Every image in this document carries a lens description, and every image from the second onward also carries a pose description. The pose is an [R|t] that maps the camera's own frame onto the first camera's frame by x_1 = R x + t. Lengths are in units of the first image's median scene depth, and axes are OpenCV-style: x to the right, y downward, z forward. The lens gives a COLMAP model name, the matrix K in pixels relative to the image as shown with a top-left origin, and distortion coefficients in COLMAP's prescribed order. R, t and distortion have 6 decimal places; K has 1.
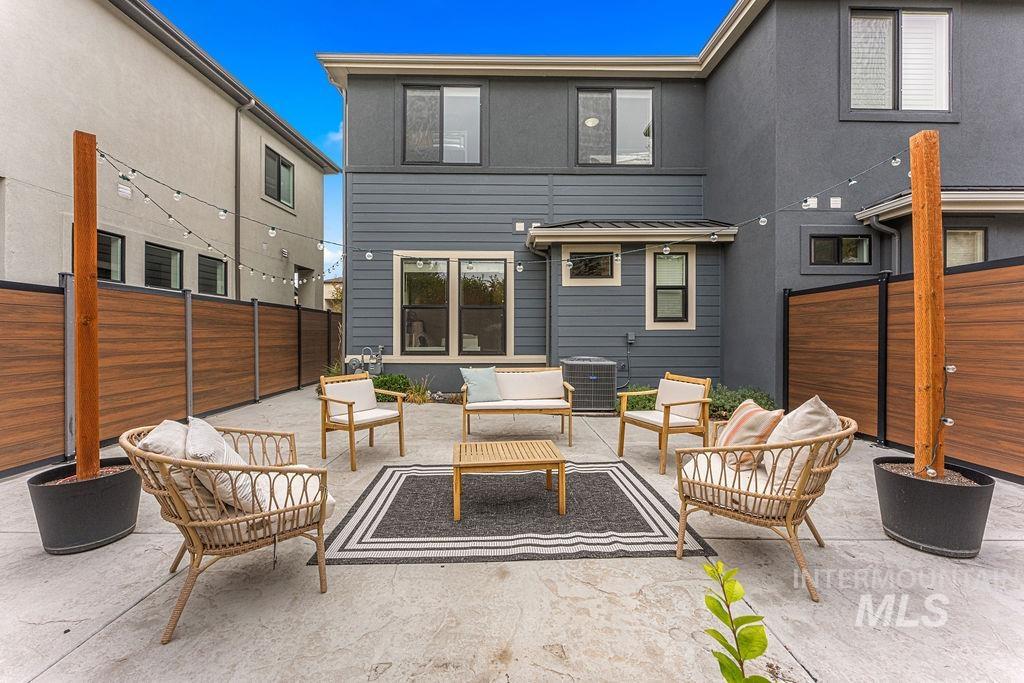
lens RADIAL K [[415.9, 0, 509.8], [0, 415.9, 336.5], [0, 0, 1]] dist [0.000082, -0.001198]
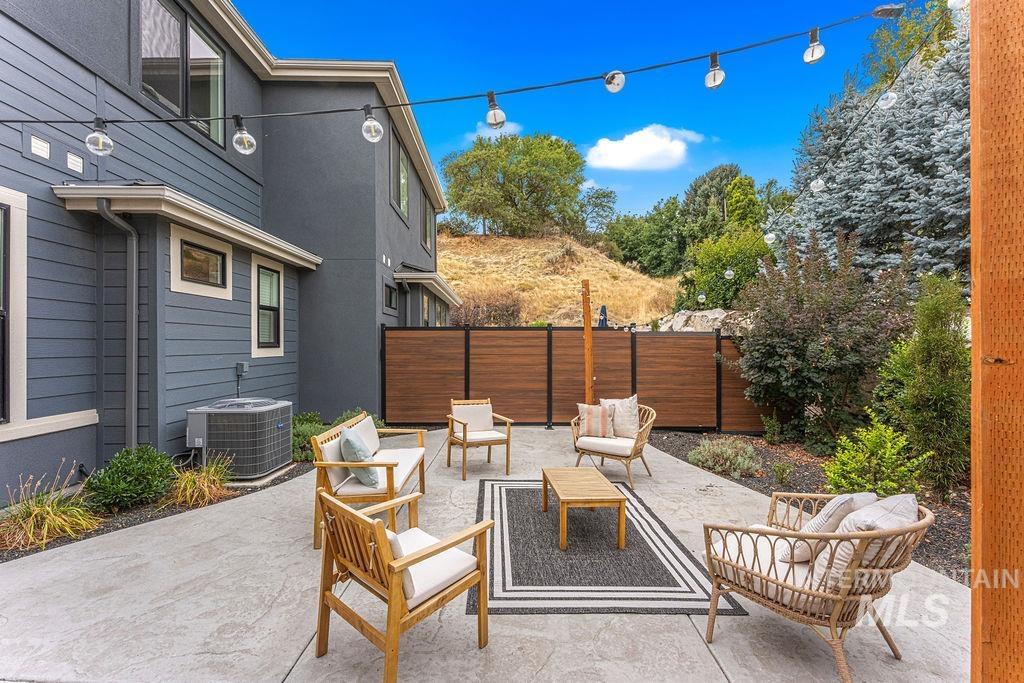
lens RADIAL K [[415.9, 0, 506.0], [0, 415.9, 341.5], [0, 0, 1]] dist [0.000082, -0.001198]
pose [[0.008479, 0.010318, 0.999911, -0.479063], [0.000913, 0.999946, -0.010327, -0.038841], [-0.999964, 0.001000, 0.008469, 0.497946]]
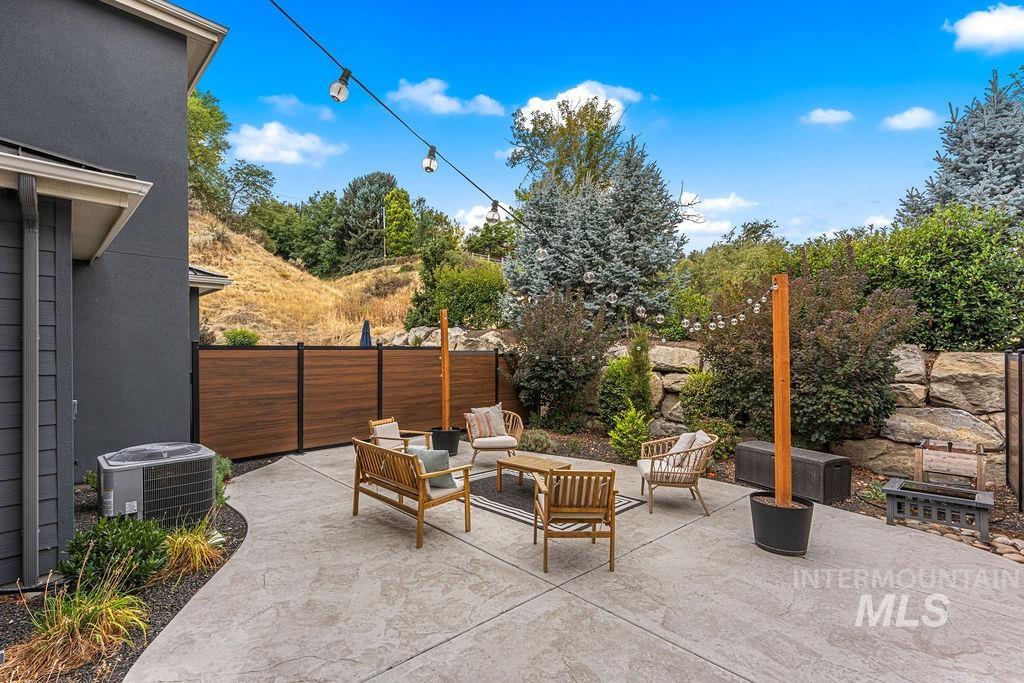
lens RADIAL K [[463.5, 0, 495.4], [0, 463.5, 352.6], [0, 0, 1]] dist [0.000186, 0.000005]
pose [[-0.677686, 0.000783, 0.735351, -0.533180], [0.004010, 0.999989, 0.002630, -0.071086], [-0.735340, 0.004731, -0.677681, 0.990810]]
